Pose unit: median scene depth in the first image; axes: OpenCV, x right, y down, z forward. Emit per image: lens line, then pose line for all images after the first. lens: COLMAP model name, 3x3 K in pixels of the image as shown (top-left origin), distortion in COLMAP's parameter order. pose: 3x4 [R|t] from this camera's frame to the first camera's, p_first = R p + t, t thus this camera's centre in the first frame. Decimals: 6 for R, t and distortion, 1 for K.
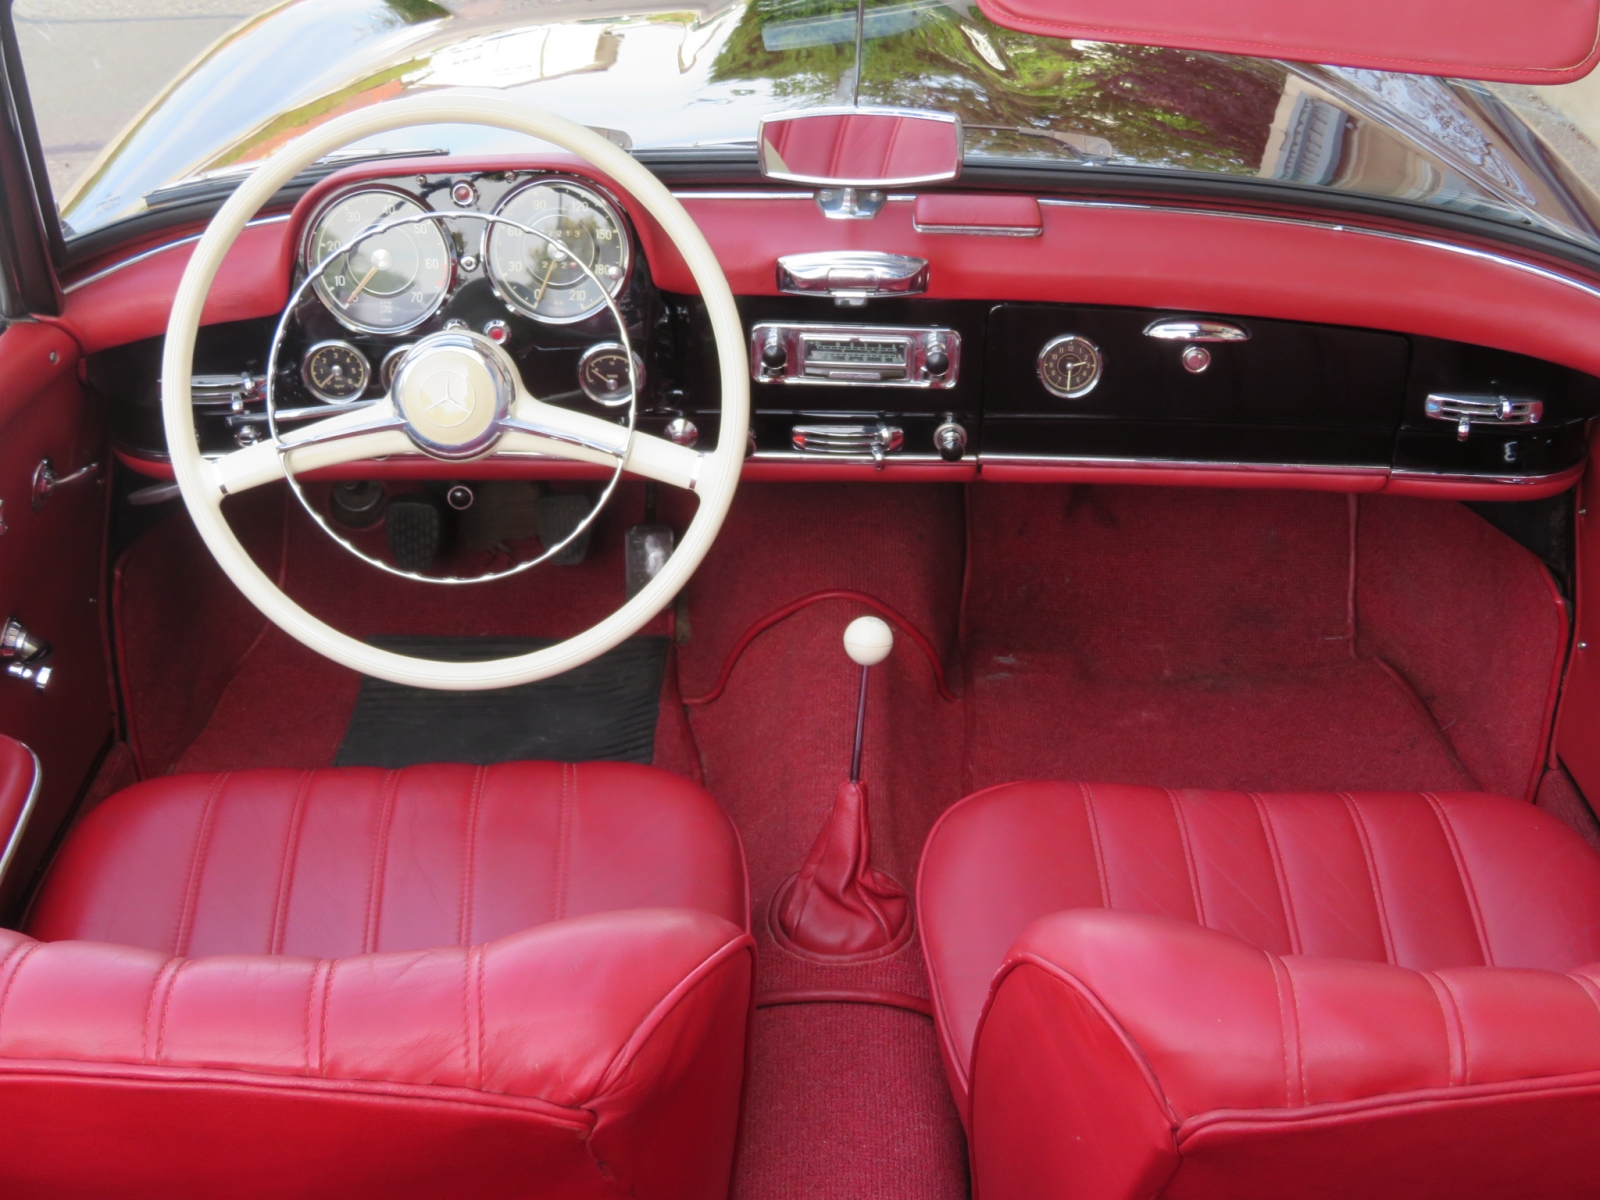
lens RADIAL K [[2184.6, 0, 800.0], [0, 2184.6, 600.0], [0, 0, 1]] dist [0.050536, 0.003608]
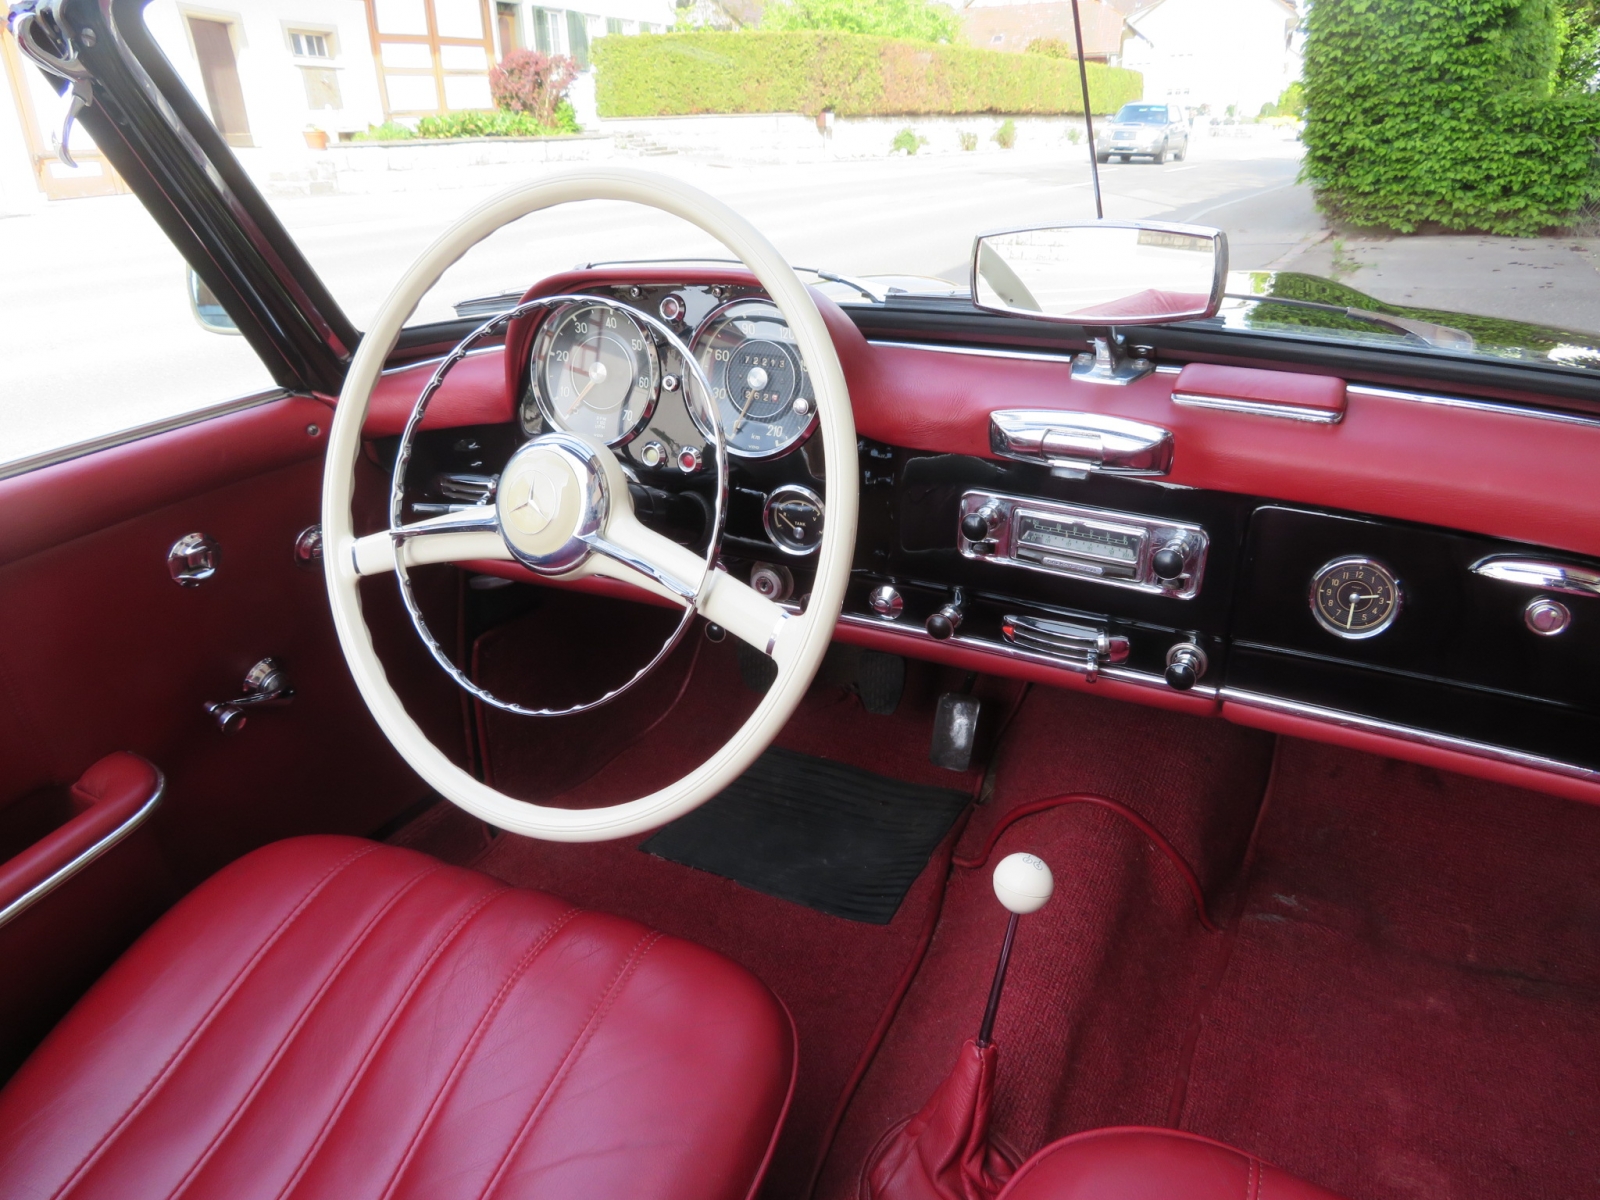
lens RADIAL K [[1135.3, 0, 800.0], [0, 1135.3, 600.0], [0, 0, 1]] dist [-0.002809, 0.000932]
pose [[0.895576, 0.165913, -0.412815, 0.113669], [-0.203169, 0.977981, -0.047706, -0.047677], [0.395811, 0.126595, 0.909565, 0.562315]]
